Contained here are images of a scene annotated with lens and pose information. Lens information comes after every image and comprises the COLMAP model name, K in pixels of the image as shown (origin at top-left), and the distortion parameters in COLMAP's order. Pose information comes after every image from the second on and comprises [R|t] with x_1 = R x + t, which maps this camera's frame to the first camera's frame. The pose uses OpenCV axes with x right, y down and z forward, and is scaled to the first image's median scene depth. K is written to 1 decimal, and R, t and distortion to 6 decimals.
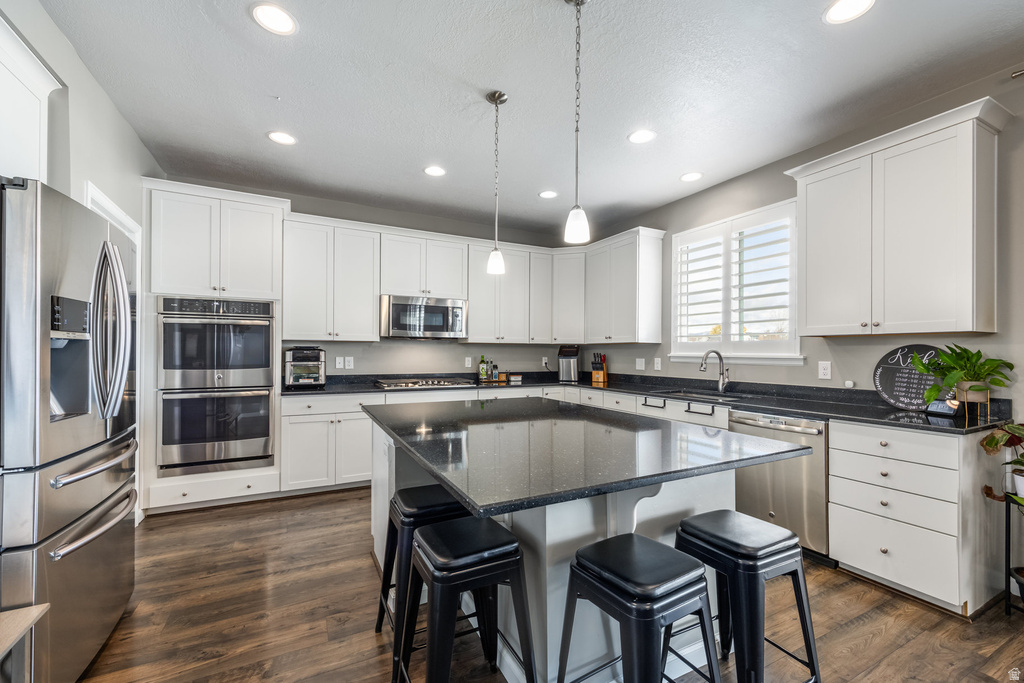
lens RADIAL K [[412.5, 0, 510.1], [0, 412.5, 346.6], [0, 0, 1]] dist [0.006160, -0.000337]
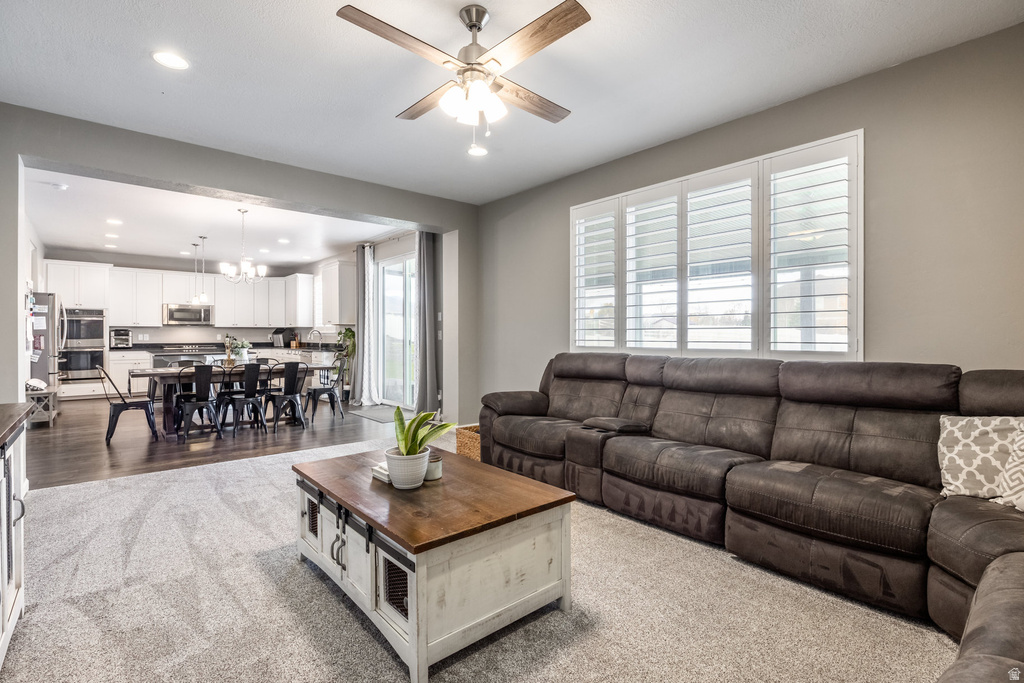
lens RADIAL K [[461.5, 0, 493.3], [0, 461.5, 330.9], [0, 0, 1]] dist [-0.008243, -0.000156]
pose [[0.978519, -0.004690, 0.206101, 0.834866], [0.003110, 0.999963, 0.007989, -0.004655], [-0.206131, -0.007177, 0.978498, -1.596967]]
